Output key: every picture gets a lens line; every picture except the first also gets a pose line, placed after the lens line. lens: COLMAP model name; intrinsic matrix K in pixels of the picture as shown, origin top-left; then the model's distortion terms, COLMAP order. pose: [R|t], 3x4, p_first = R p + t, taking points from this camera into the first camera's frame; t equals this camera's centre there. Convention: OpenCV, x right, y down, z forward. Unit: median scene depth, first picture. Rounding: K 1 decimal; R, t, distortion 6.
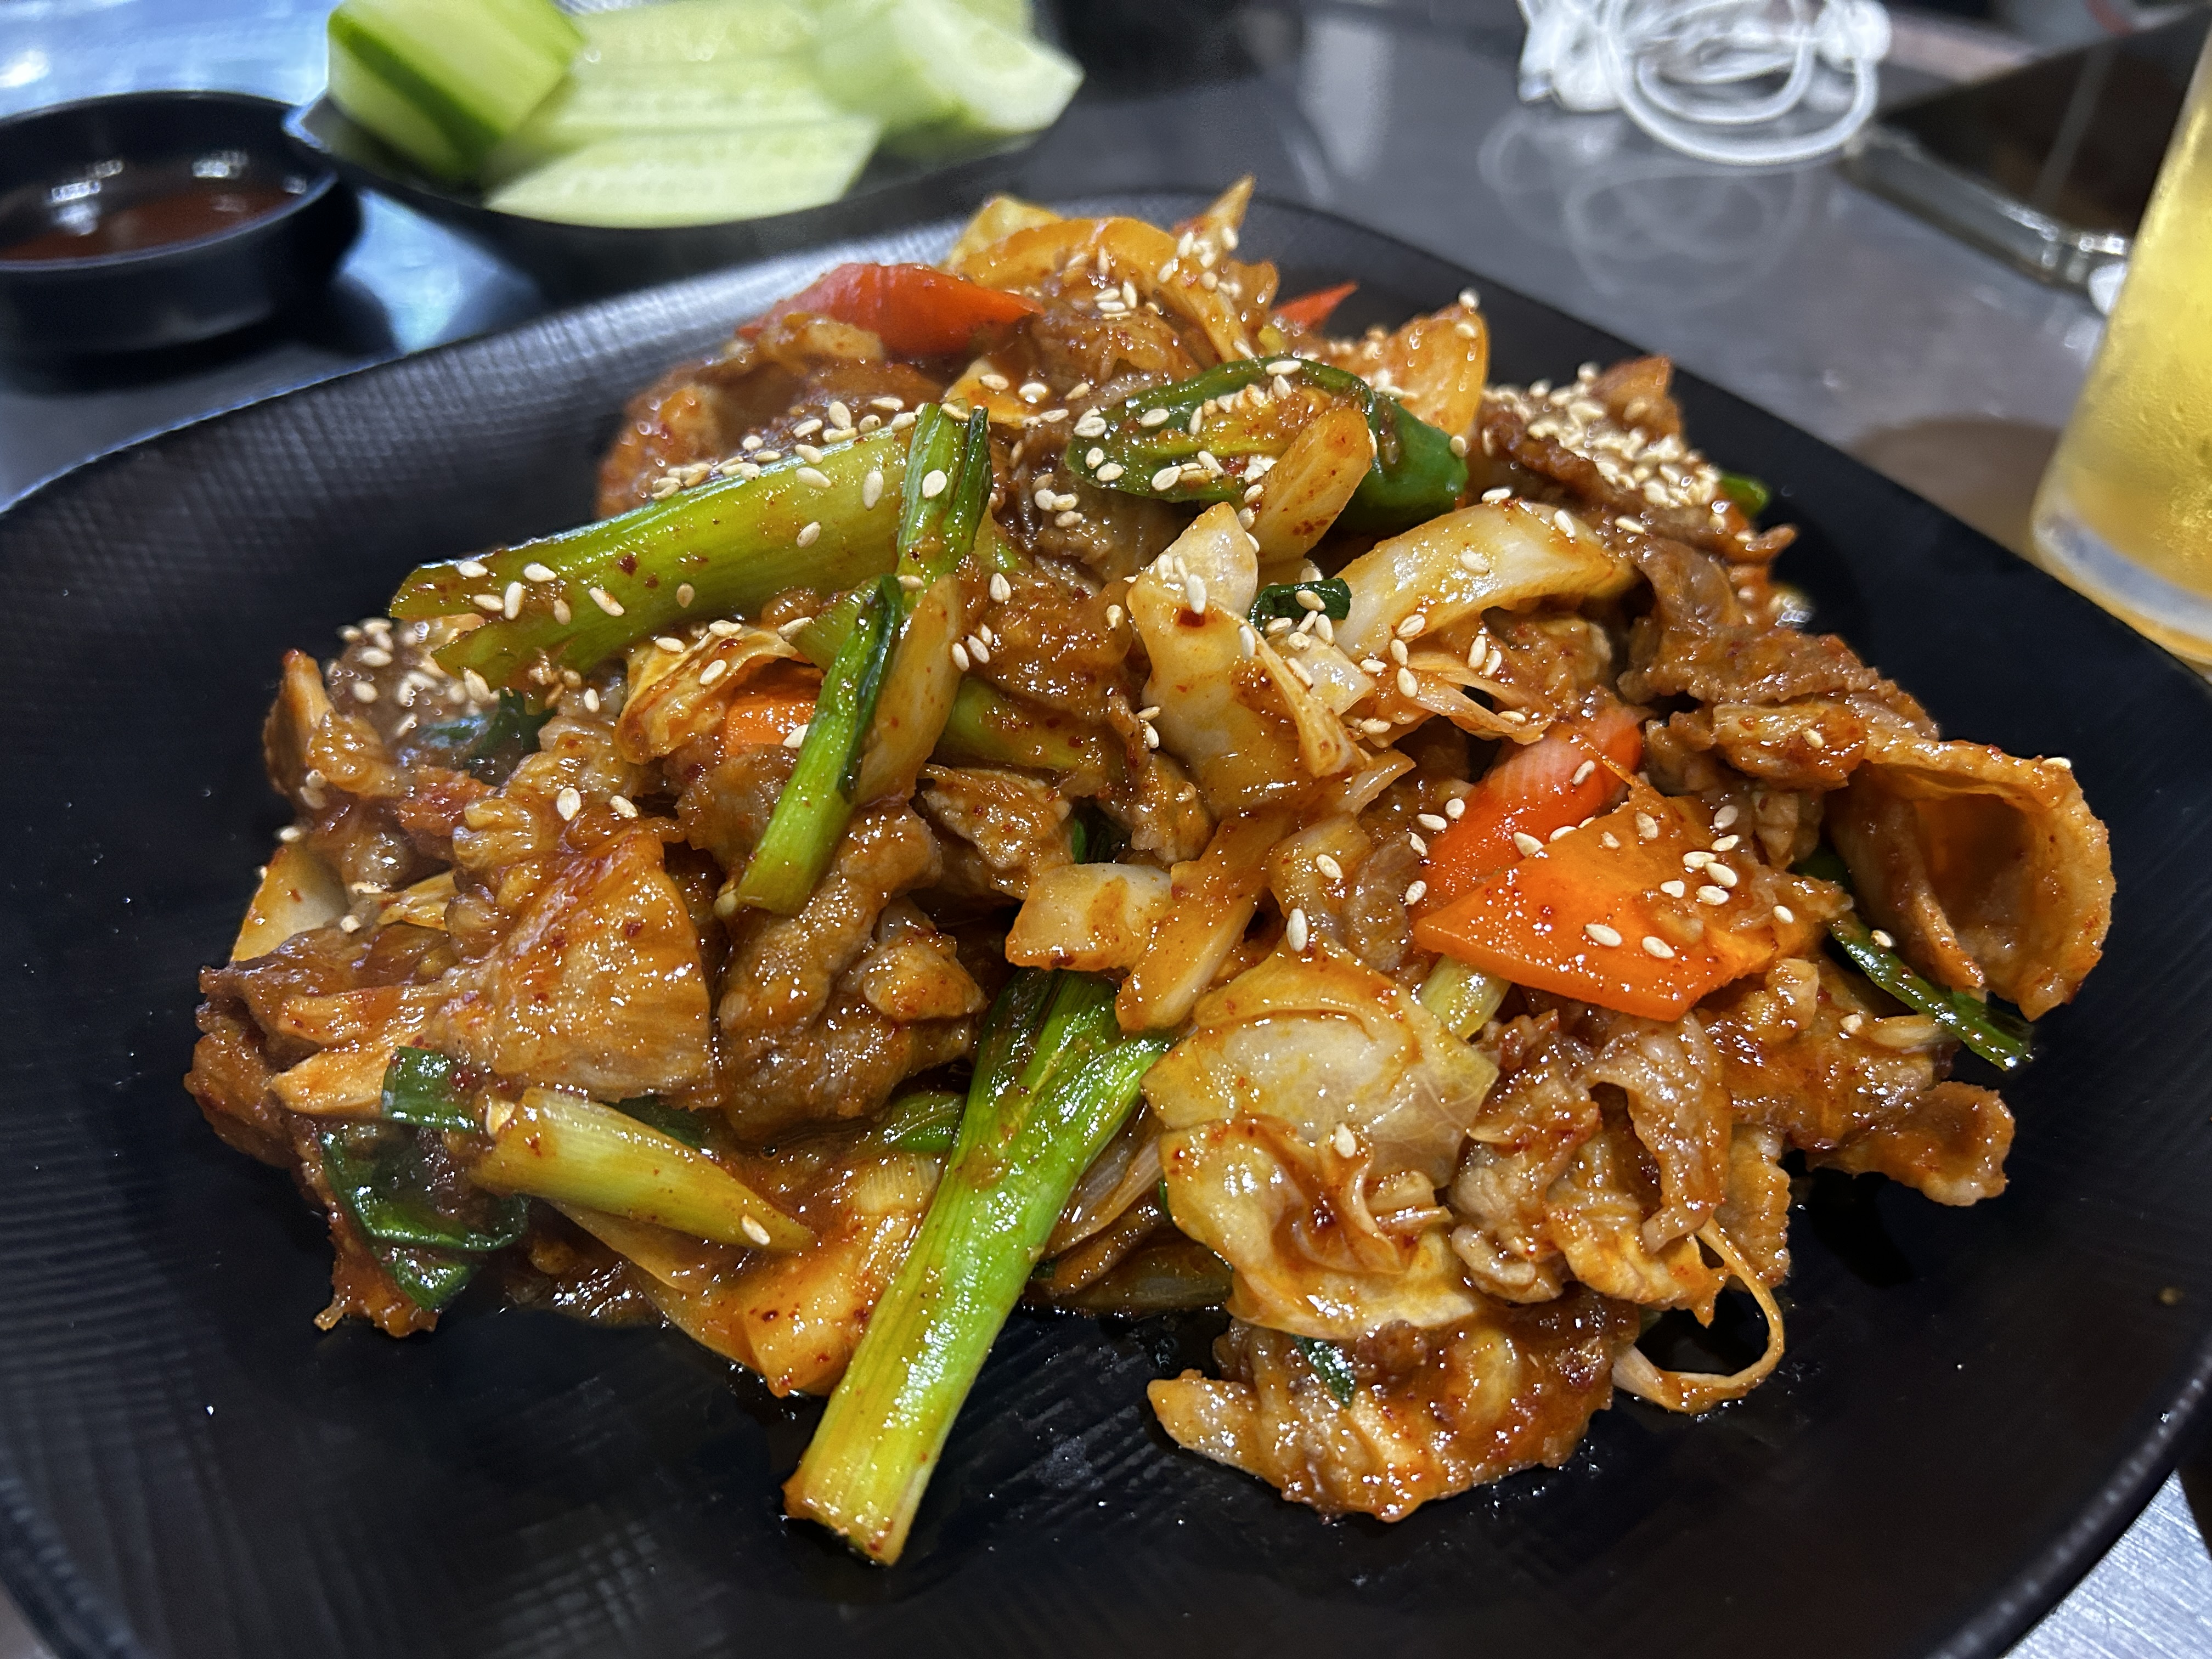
lens RADIAL K [[1654.3, 0, 1149.5], [0, 1654.3, 849.0], [0, 0, 1]] dist [0.071035, -0.175146]
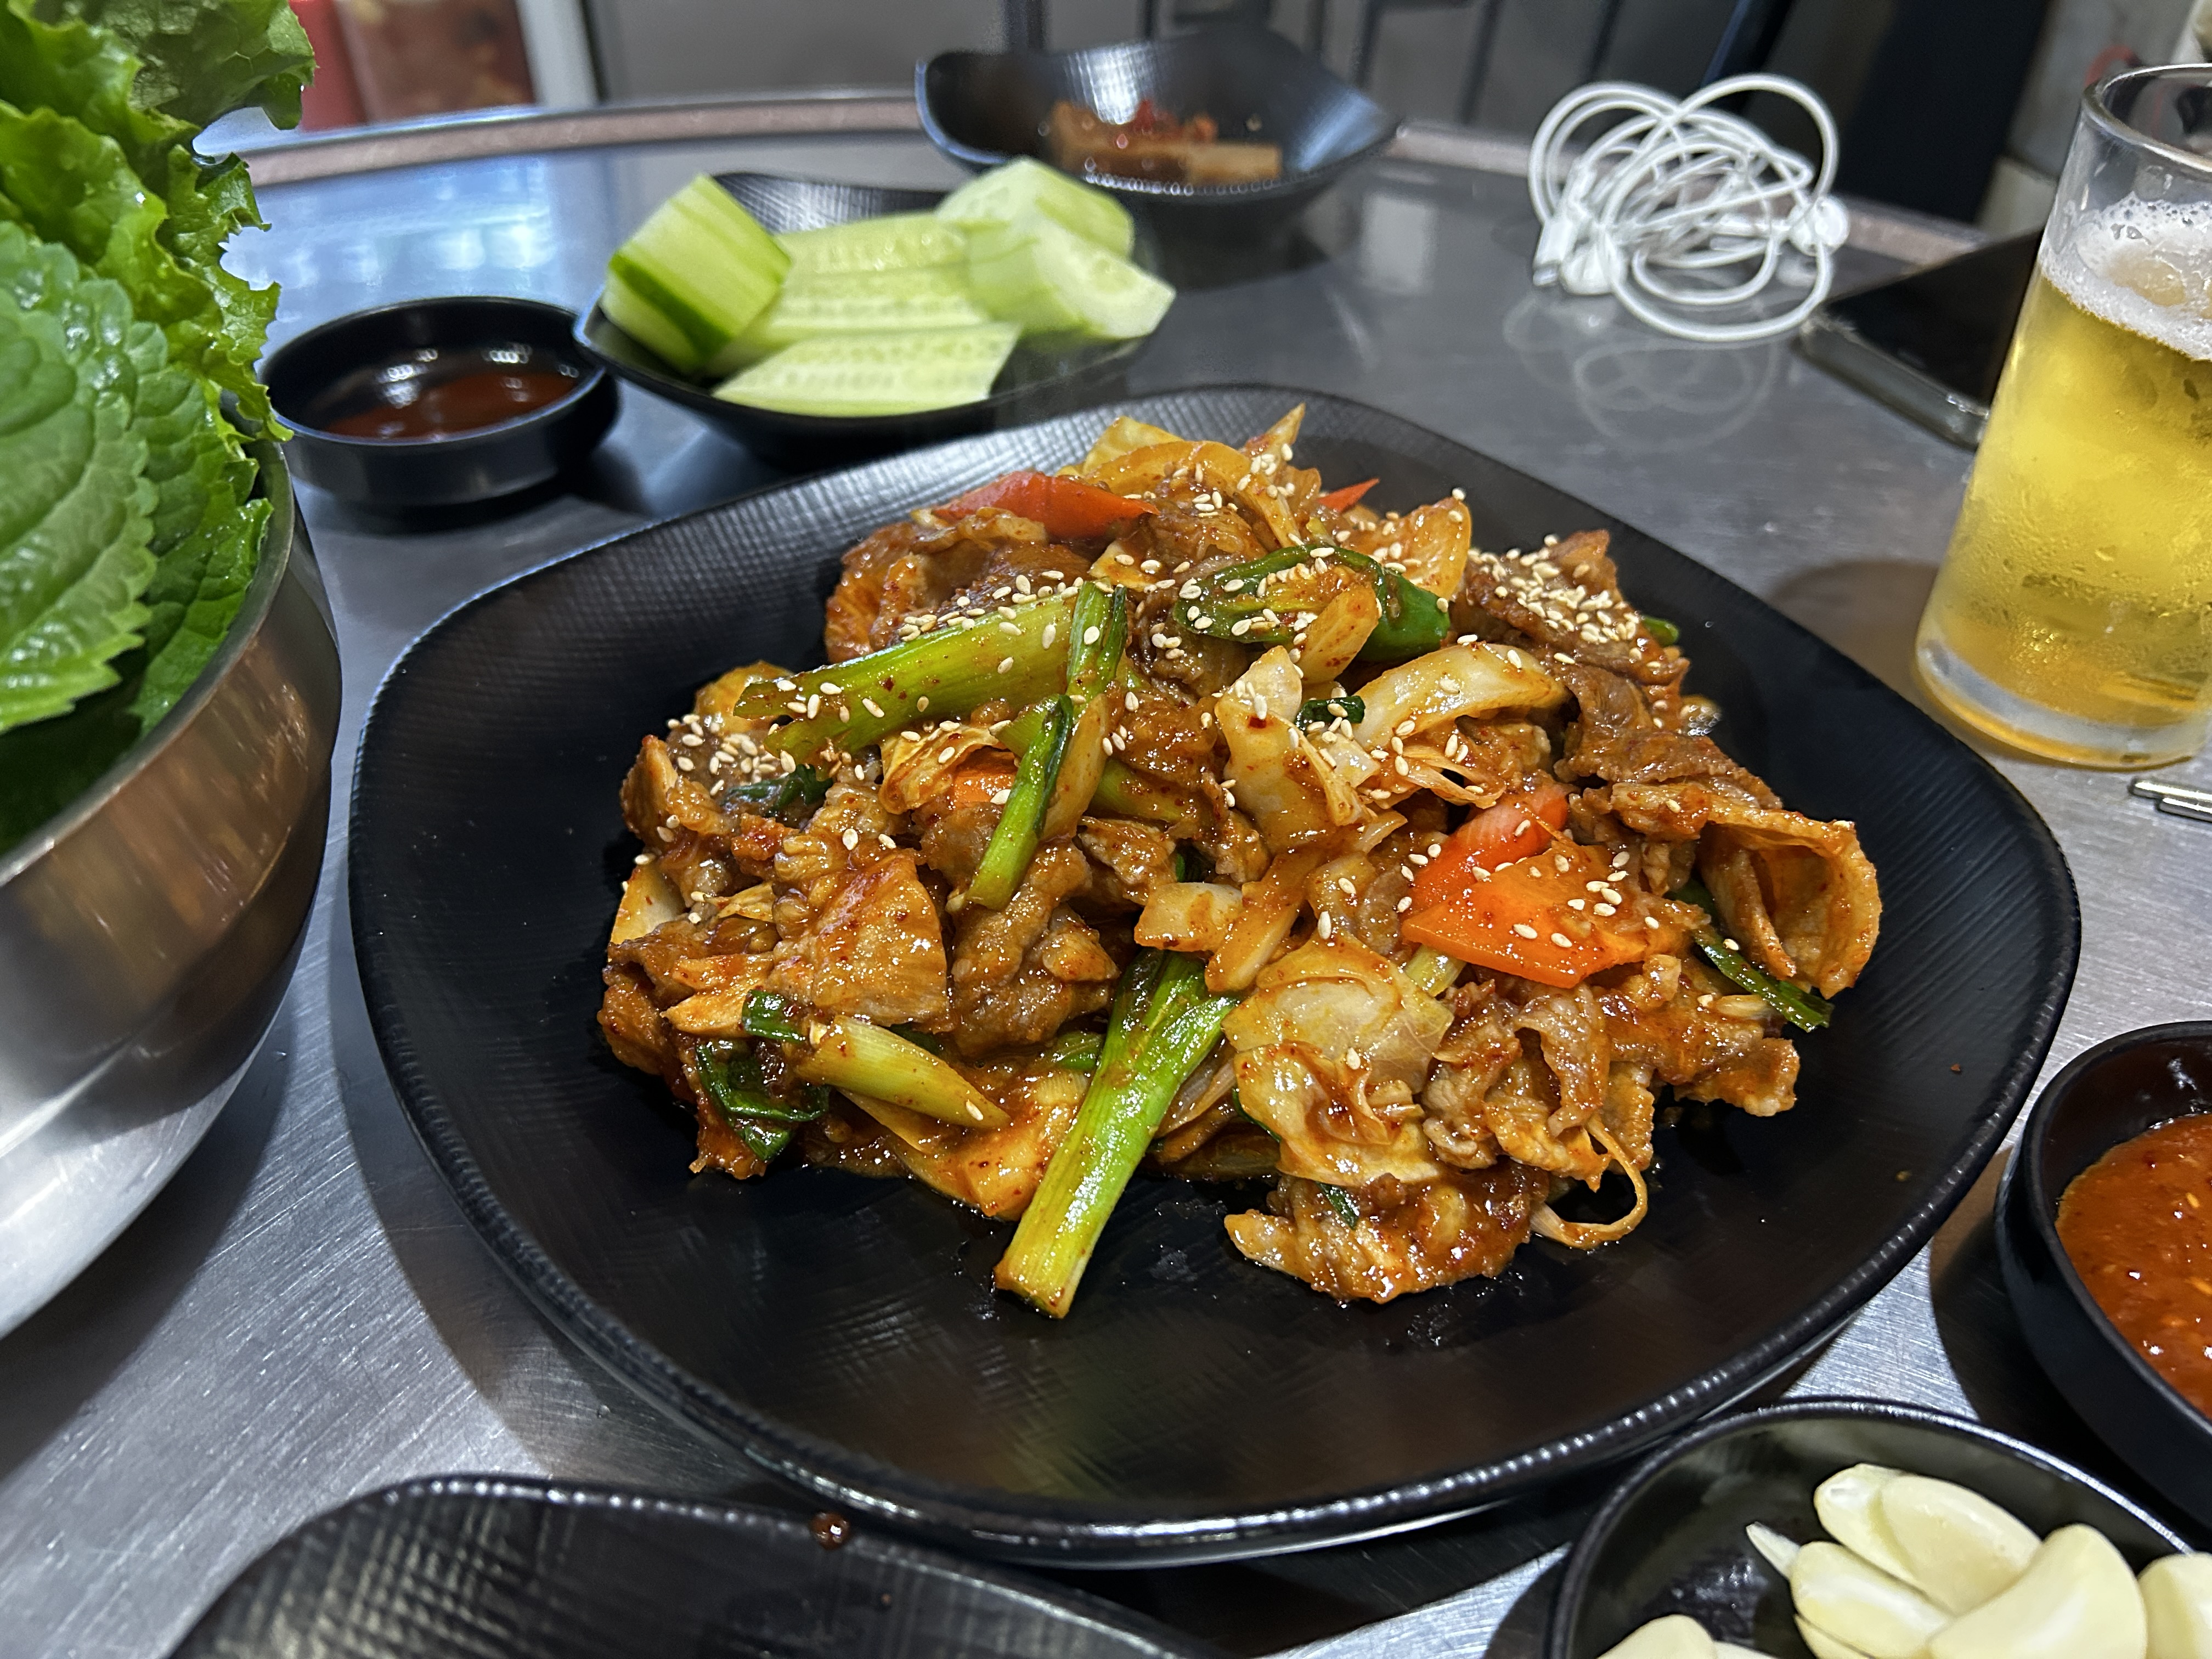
lens RADIAL K [[1682.3, 0, 1106.0], [0, 1682.3, 829.5], [0, 0, 1]] dist [0.064779, -0.116967]
pose [[0.998126, 0.012822, -0.059826, -0.019947], [-0.016252, 0.998230, -0.057212, 0.049688], [0.058986, 0.058077, 0.996568, -0.543384]]
